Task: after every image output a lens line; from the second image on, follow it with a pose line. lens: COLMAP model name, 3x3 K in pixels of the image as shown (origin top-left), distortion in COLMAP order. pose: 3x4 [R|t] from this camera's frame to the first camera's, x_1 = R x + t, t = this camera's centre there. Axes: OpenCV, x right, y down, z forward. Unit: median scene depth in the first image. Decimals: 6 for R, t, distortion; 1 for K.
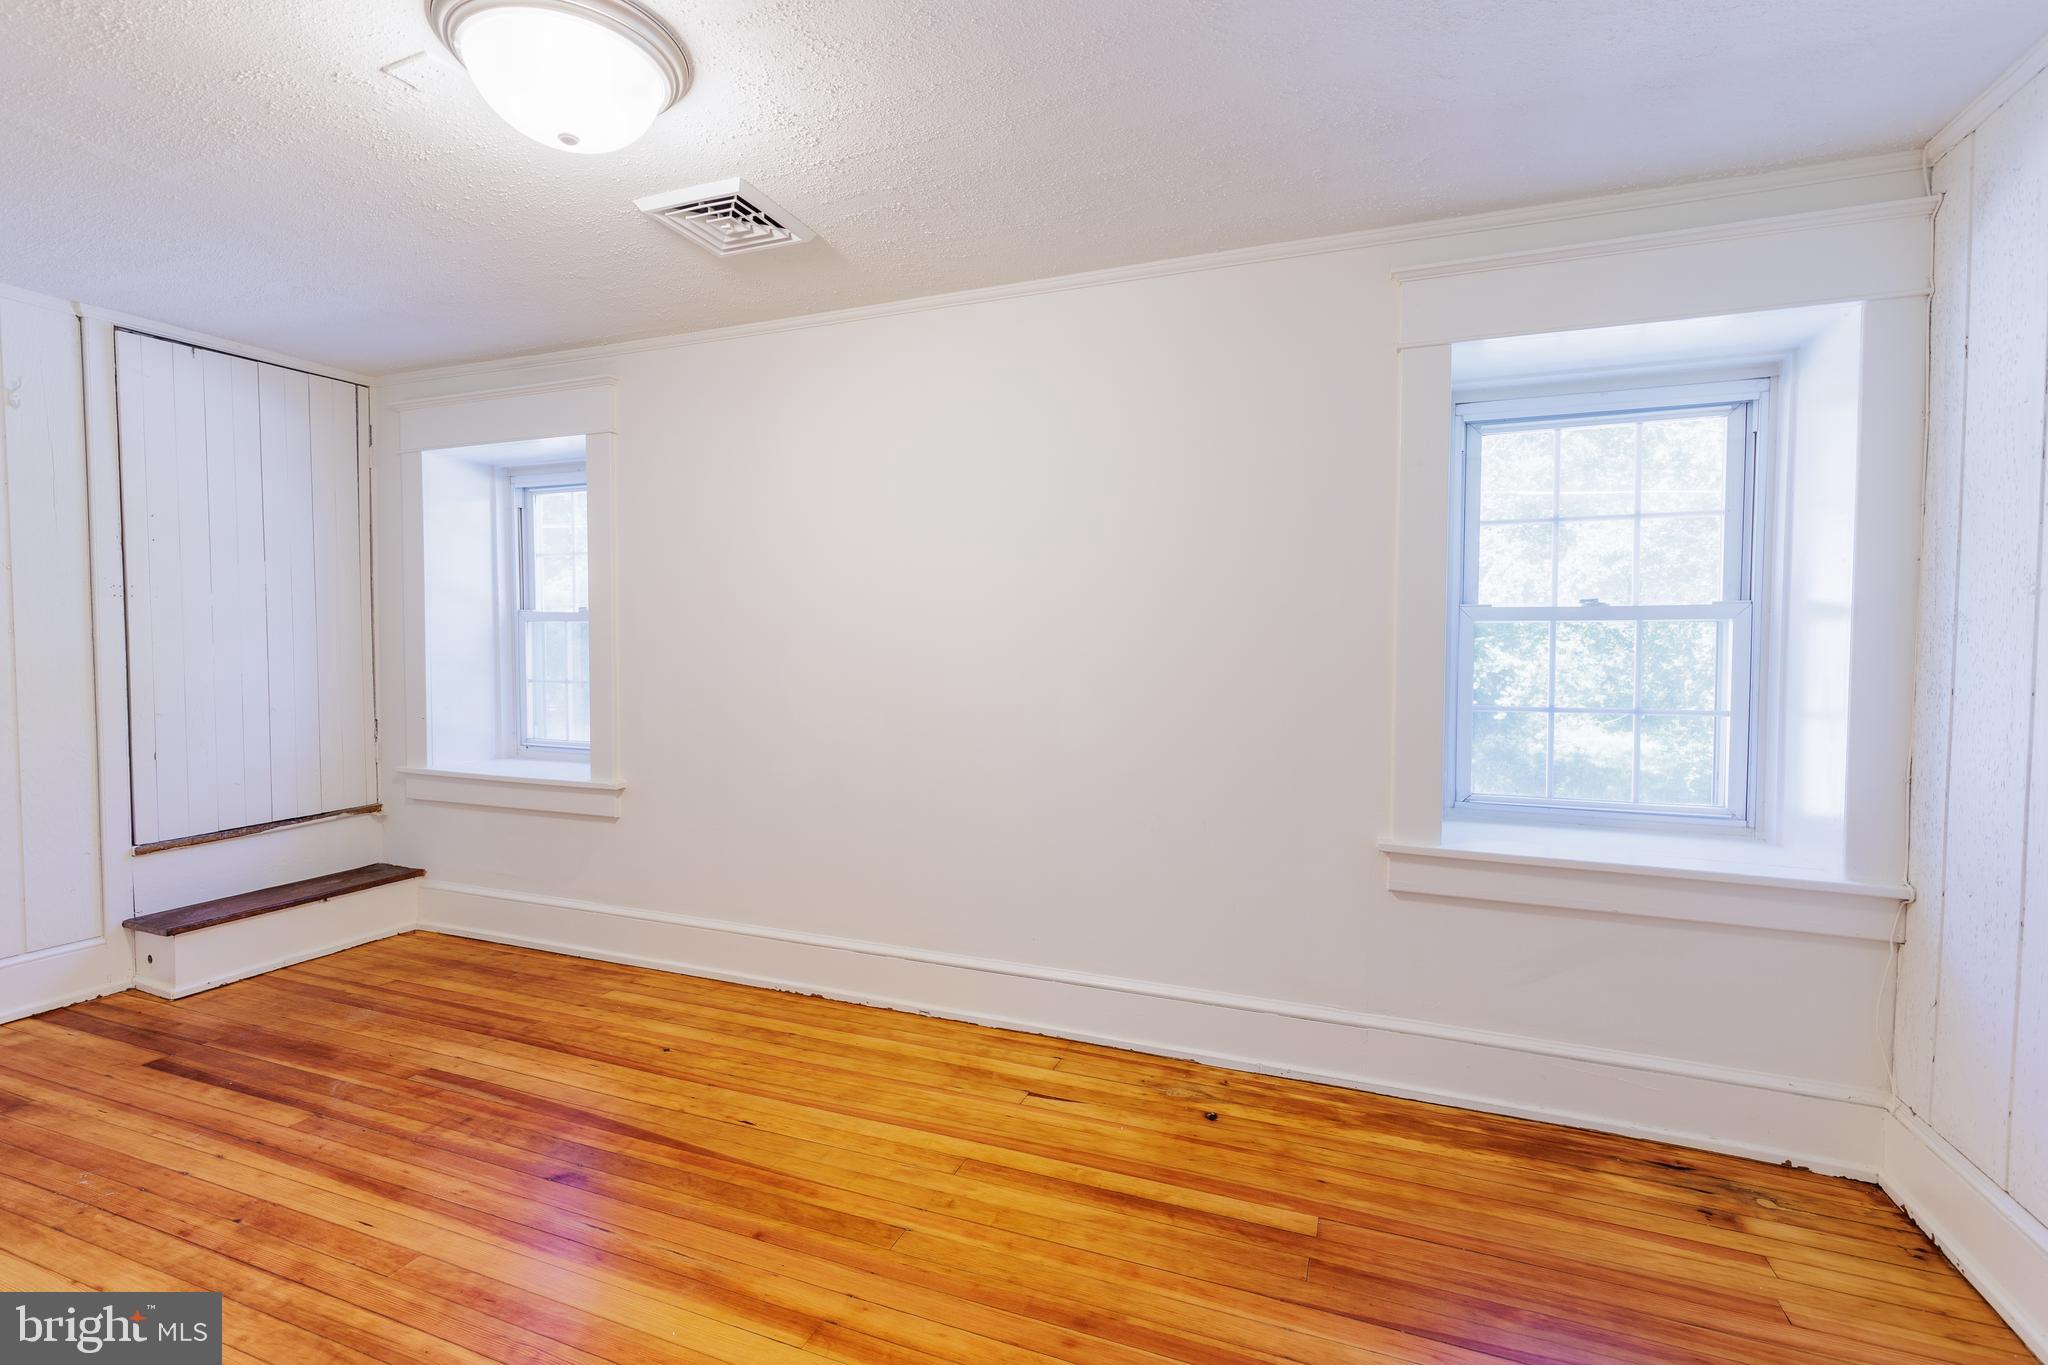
lens RADIAL K [[967.1, 0, 1021.4], [0, 967.1, 678.0], [0, 0, 1]] dist [0.005749, -0.000181]
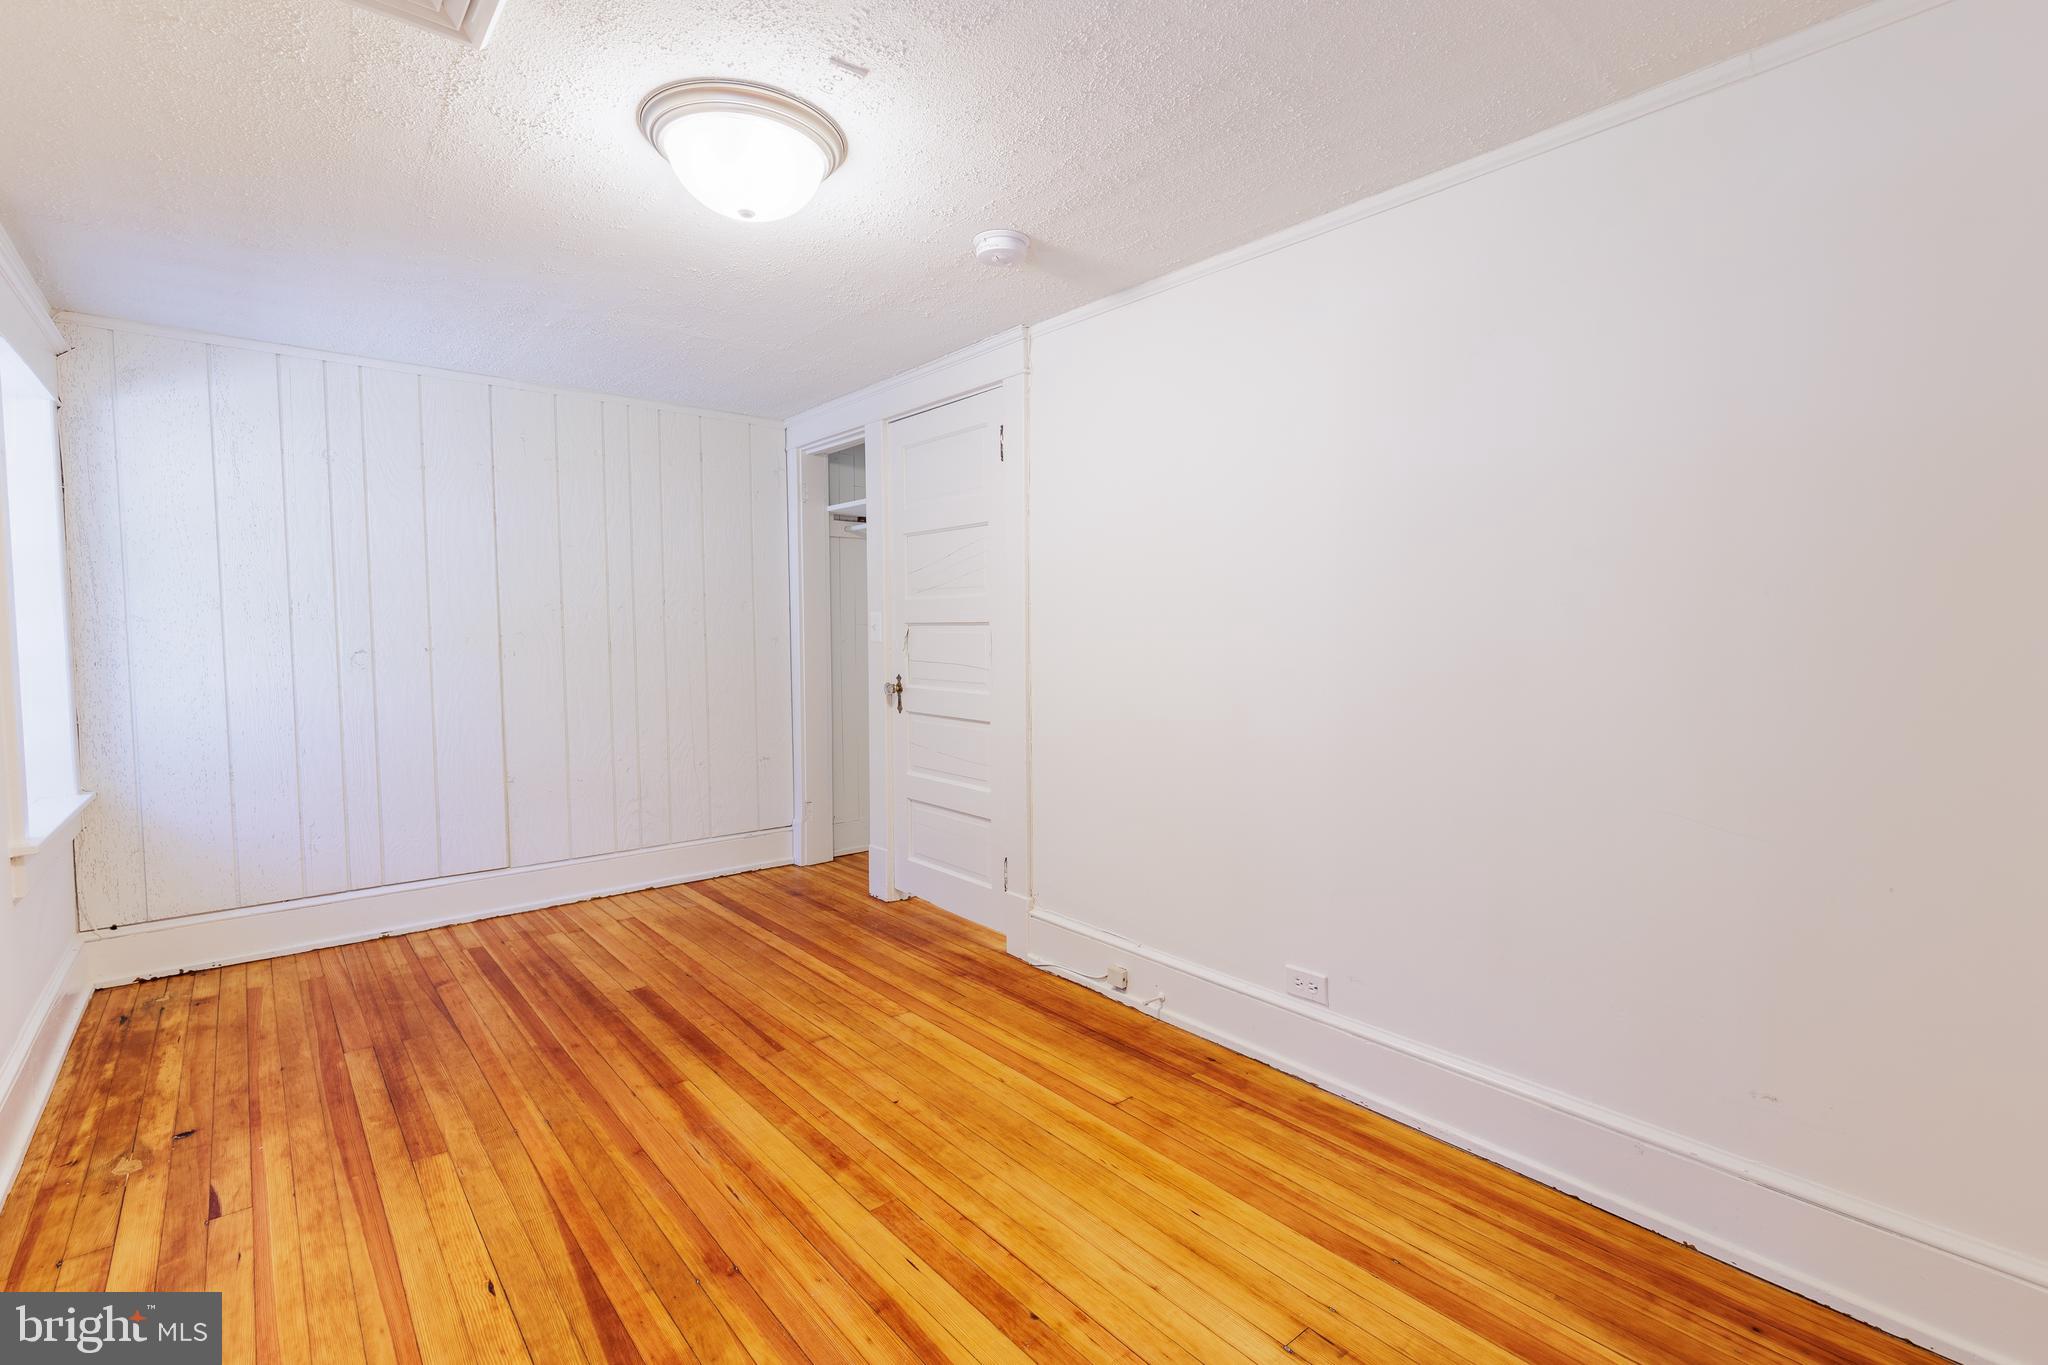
lens RADIAL K [[924.3, 0, 1019.5], [0, 924.3, 676.3], [0, 0, 1]] dist [0.004760, -0.000079]
pose [[-0.884376, -0.027439, 0.465967, -1.011809], [0.016491, 0.995811, 0.089938, -0.075667], [-0.466483, 0.087224, -0.880219, 1.463976]]
